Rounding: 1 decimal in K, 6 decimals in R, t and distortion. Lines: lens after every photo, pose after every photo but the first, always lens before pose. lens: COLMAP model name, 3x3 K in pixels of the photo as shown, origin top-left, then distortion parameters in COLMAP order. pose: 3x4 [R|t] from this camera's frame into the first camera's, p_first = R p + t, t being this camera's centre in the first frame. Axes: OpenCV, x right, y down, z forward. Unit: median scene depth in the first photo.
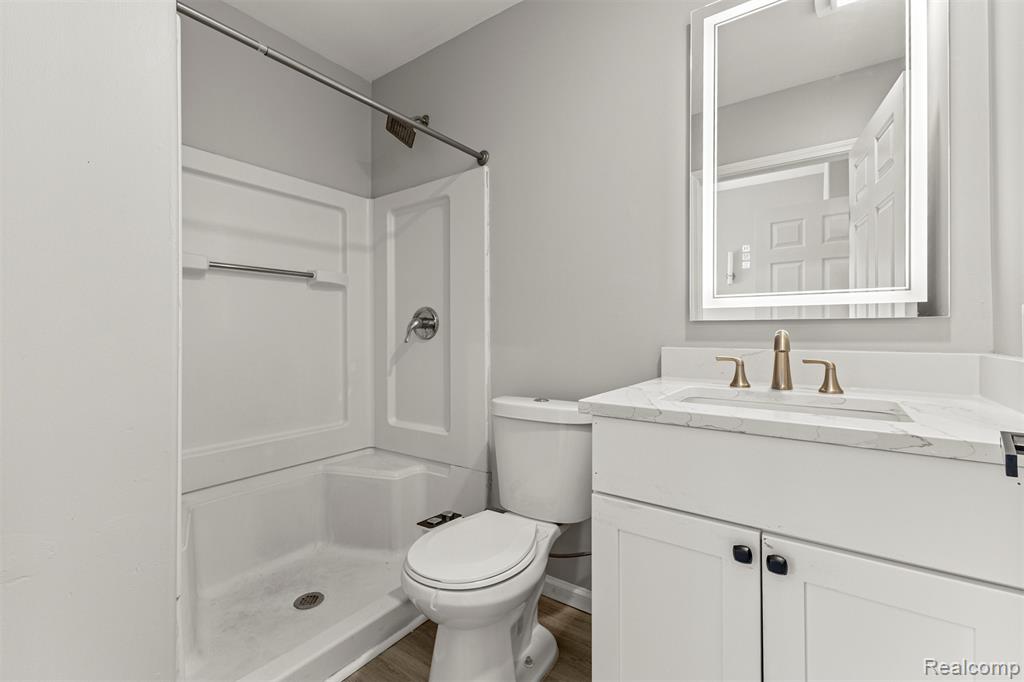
lens RADIAL K [[439.5, 0, 512.1], [0, 439.5, 337.7], [0, 0, 1]] dist [0.007838, -0.000462]
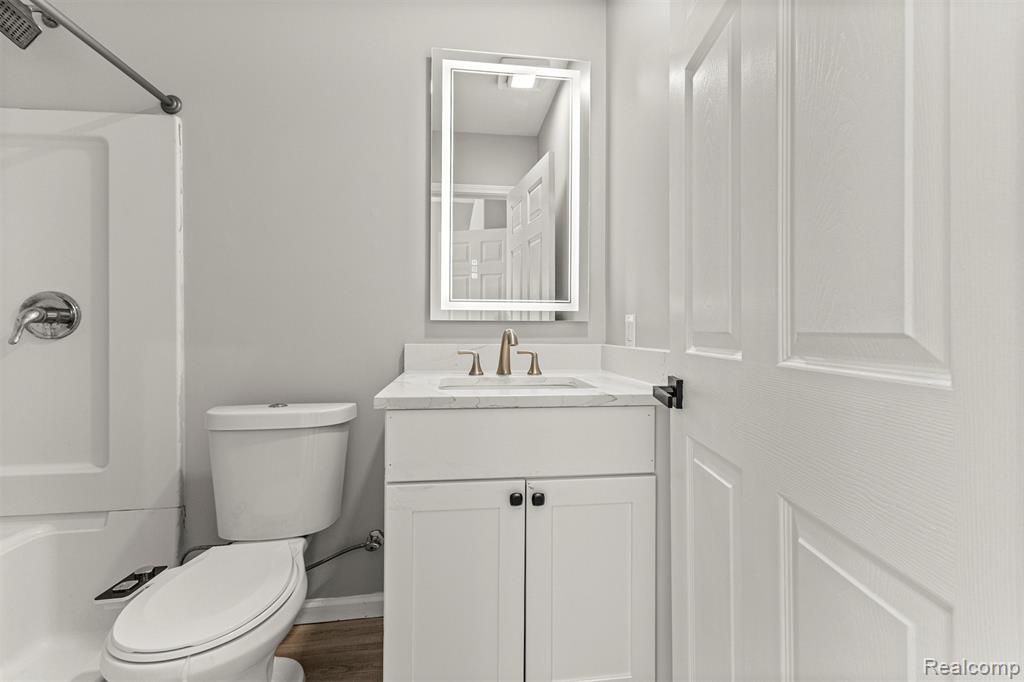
lens RADIAL K [[435.6, 0, 511.1], [0, 435.6, 340.0], [0, 0, 1]] dist [0.008874, 0.000105]
pose [[0.739512, -0.010386, 0.673063, -0.168097], [0.004057, 0.999932, 0.010972, 0.000787], [-0.673131, -0.005383, 0.739504, 0.024844]]
